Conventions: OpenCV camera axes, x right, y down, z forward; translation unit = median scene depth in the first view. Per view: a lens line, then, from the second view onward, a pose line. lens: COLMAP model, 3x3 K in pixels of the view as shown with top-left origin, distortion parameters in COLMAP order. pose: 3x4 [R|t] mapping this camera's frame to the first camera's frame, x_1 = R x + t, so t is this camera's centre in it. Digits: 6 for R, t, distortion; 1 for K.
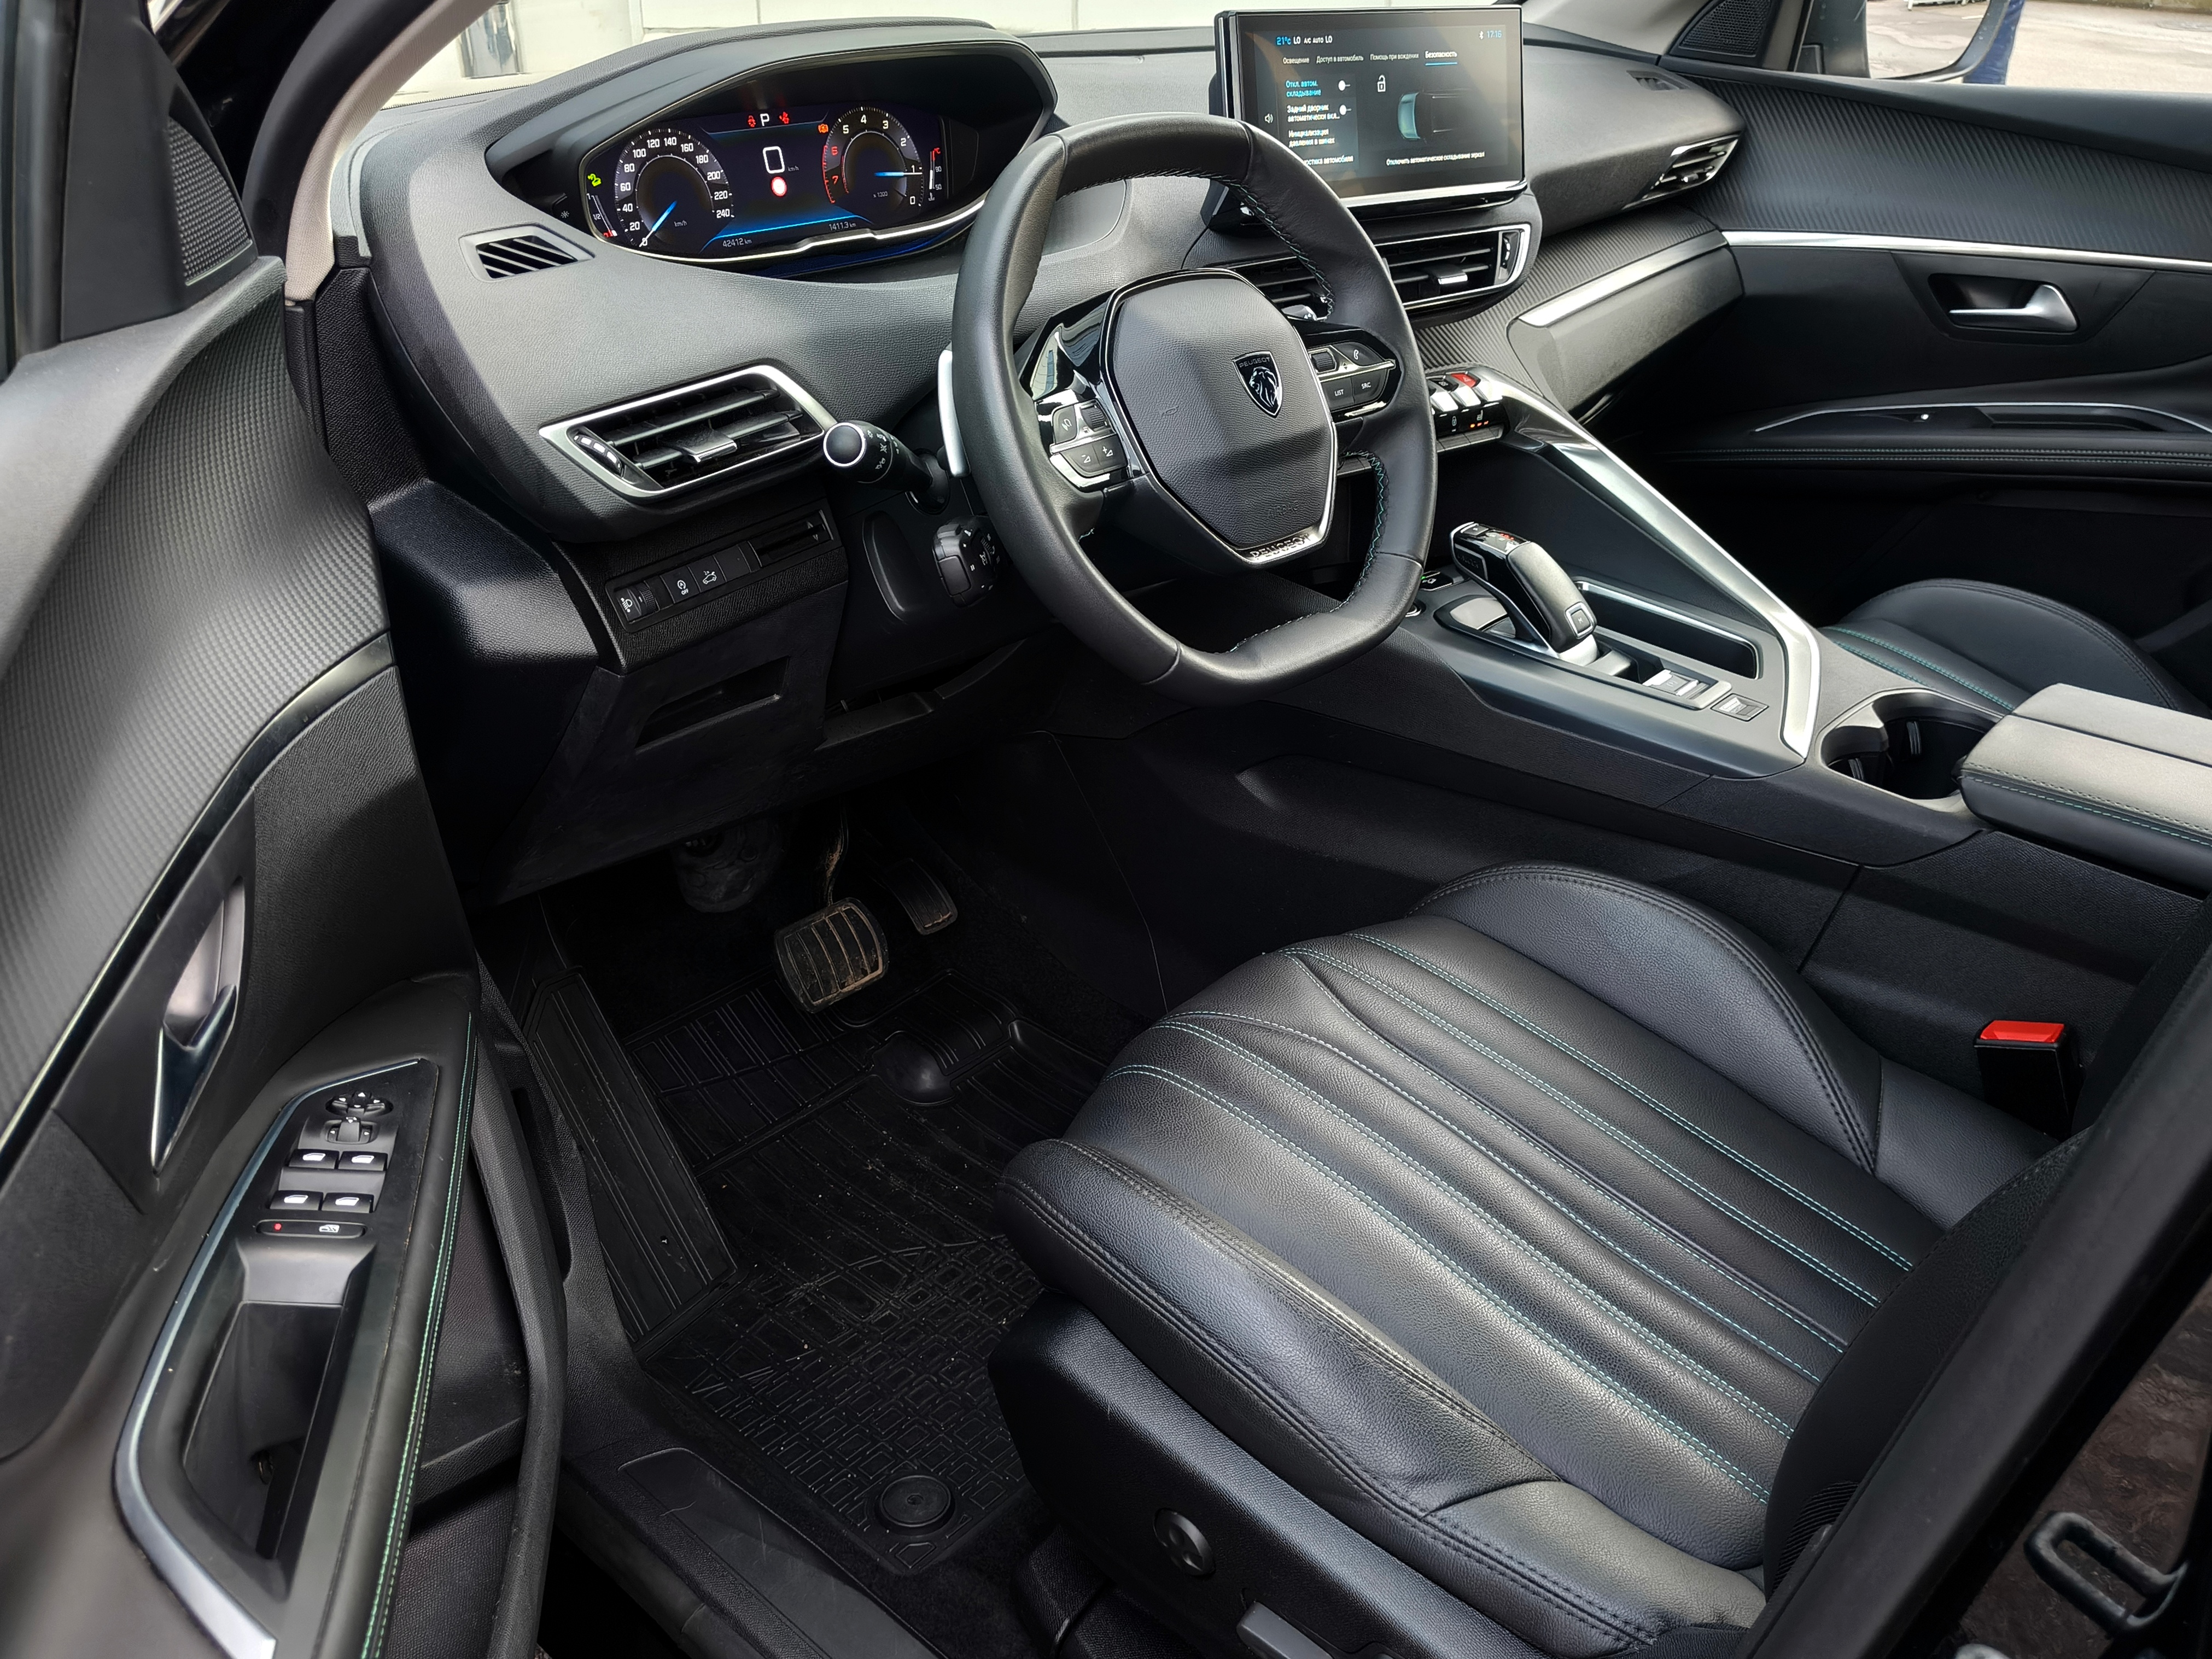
lens RADIAL K [[1849.0, 0, 1111.6], [0, 1849.0, 808.2], [0, 0, 1]] dist [0.083216, -0.149259]
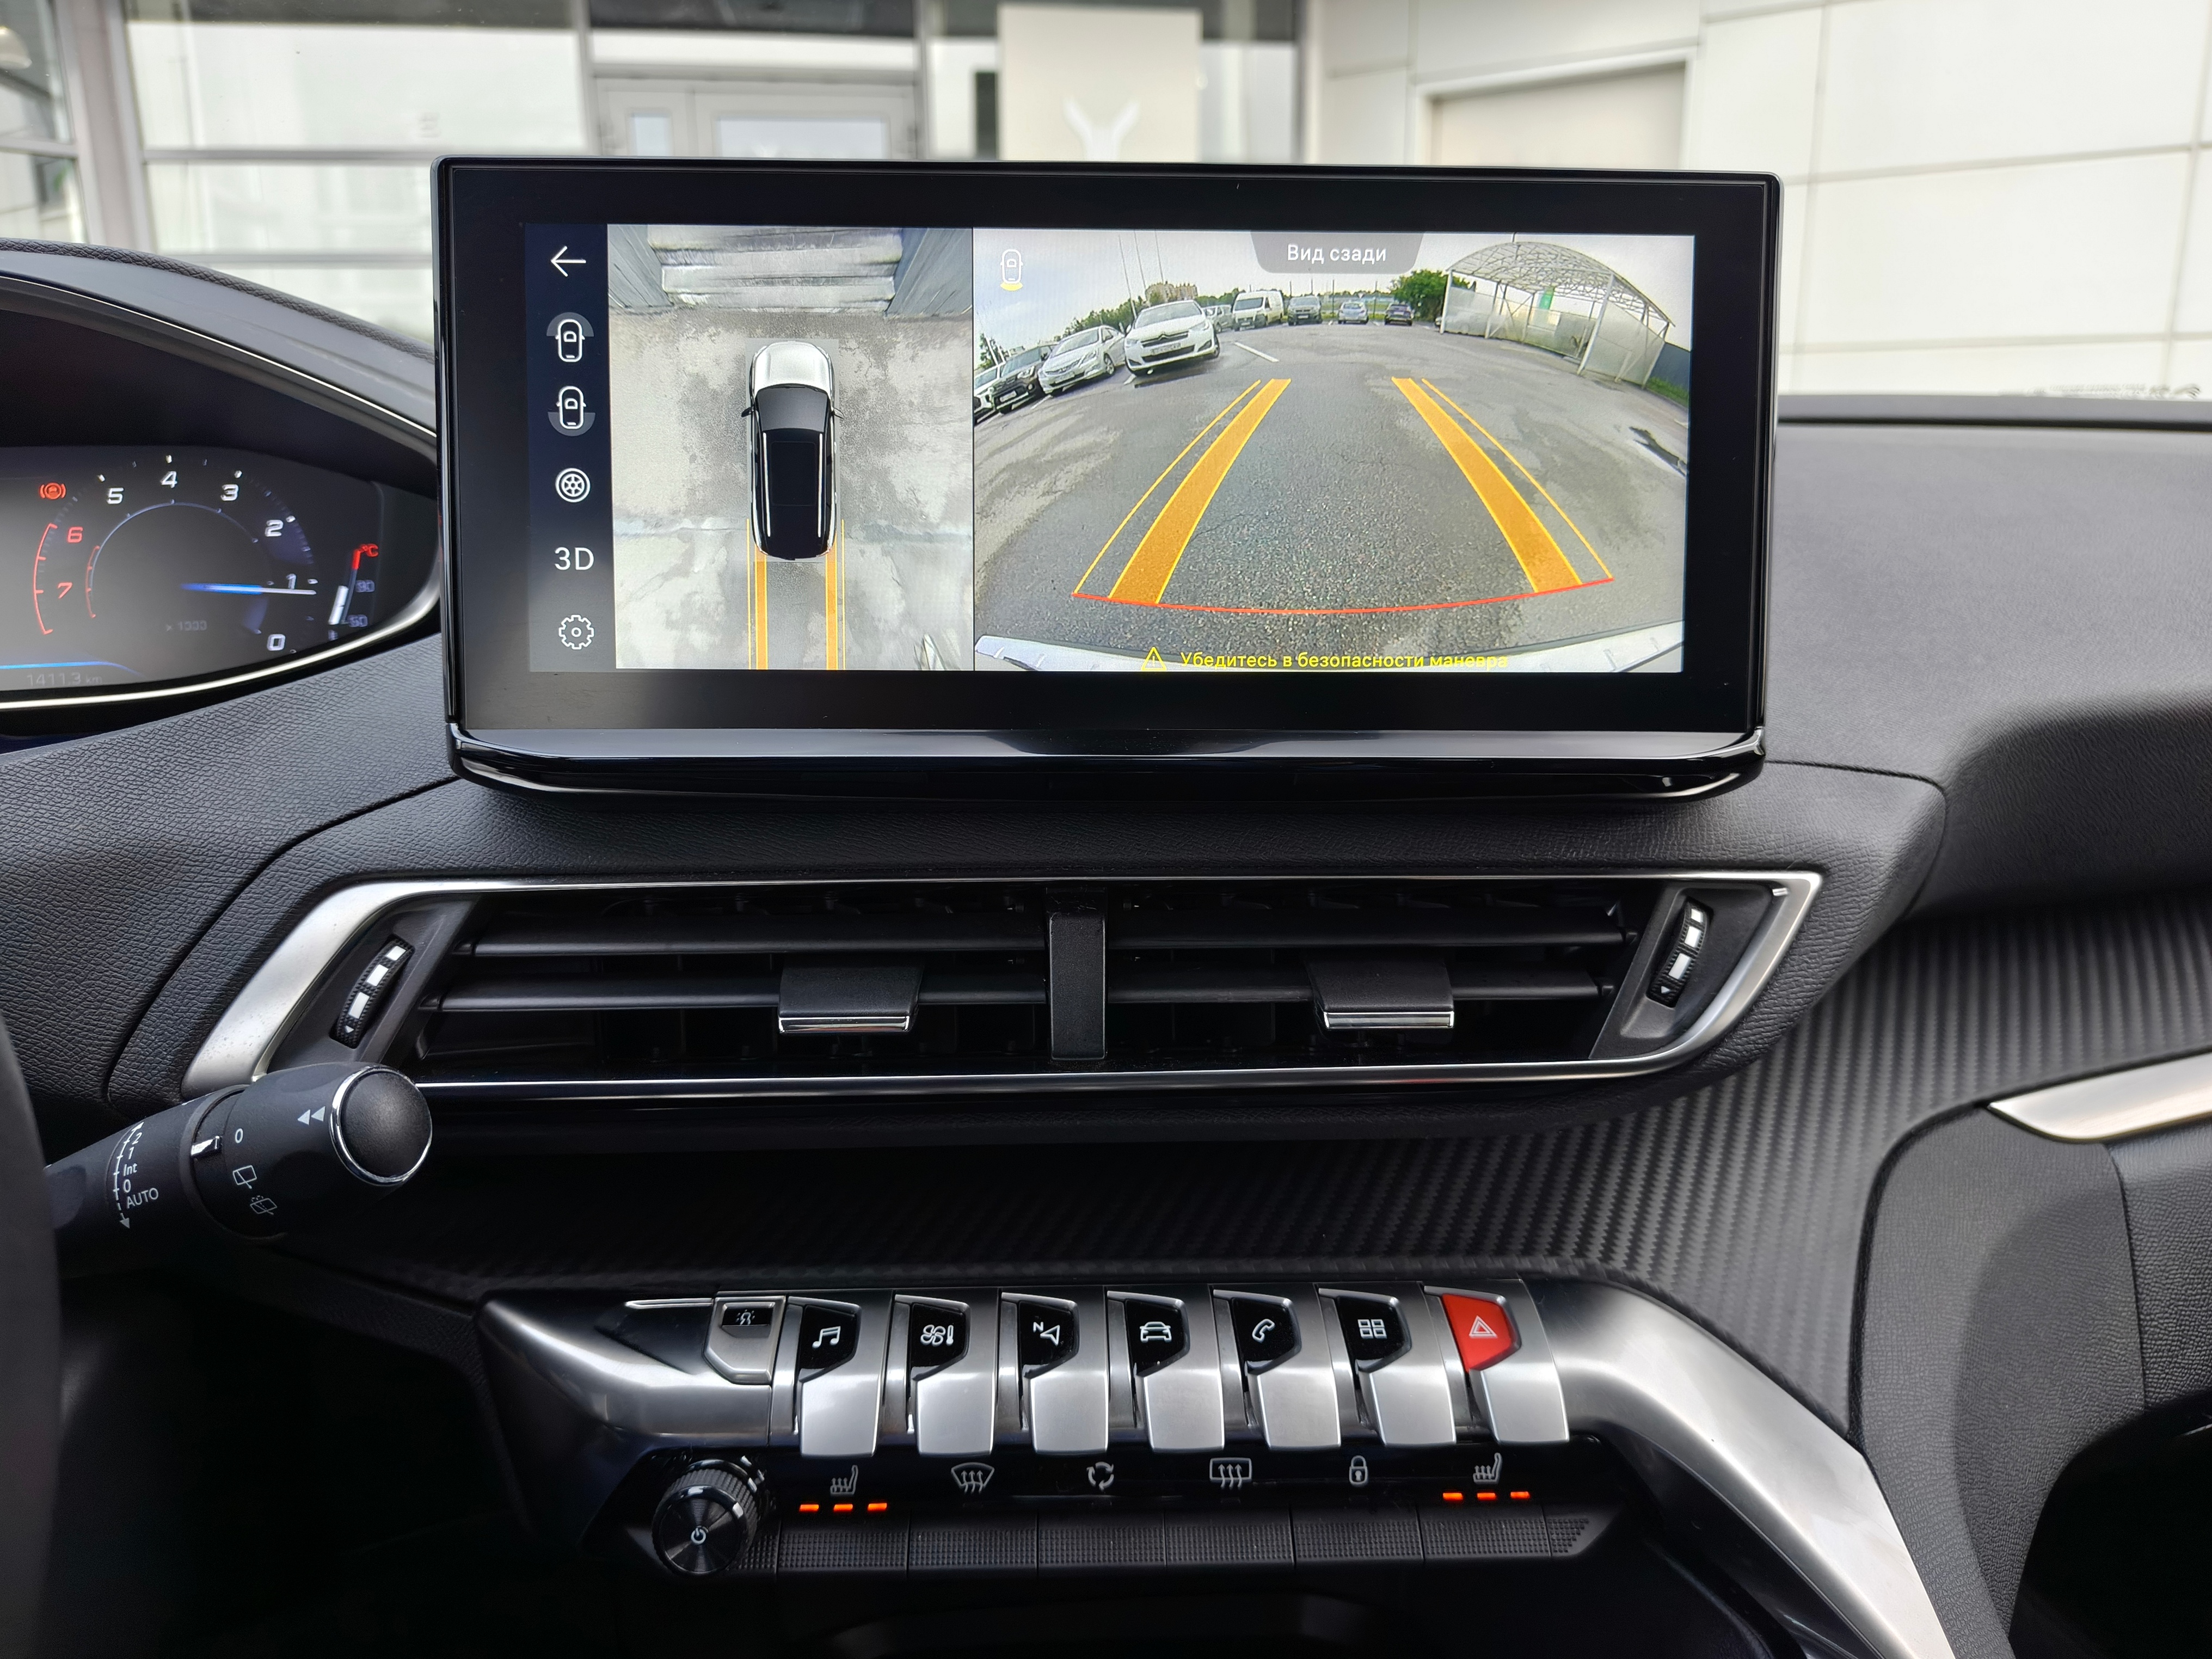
lens RADIAL K [[1587.7, 0, 1106.0], [0, 1587.7, 829.5], [0, 0, 1]] dist [0.031774, -0.063445]
pose [[0.795468, 0.136672, -0.590383, 0.325079], [-0.255237, 0.959169, -0.121855, -0.296397], [0.549623, 0.247619, 0.797872, 0.834420]]
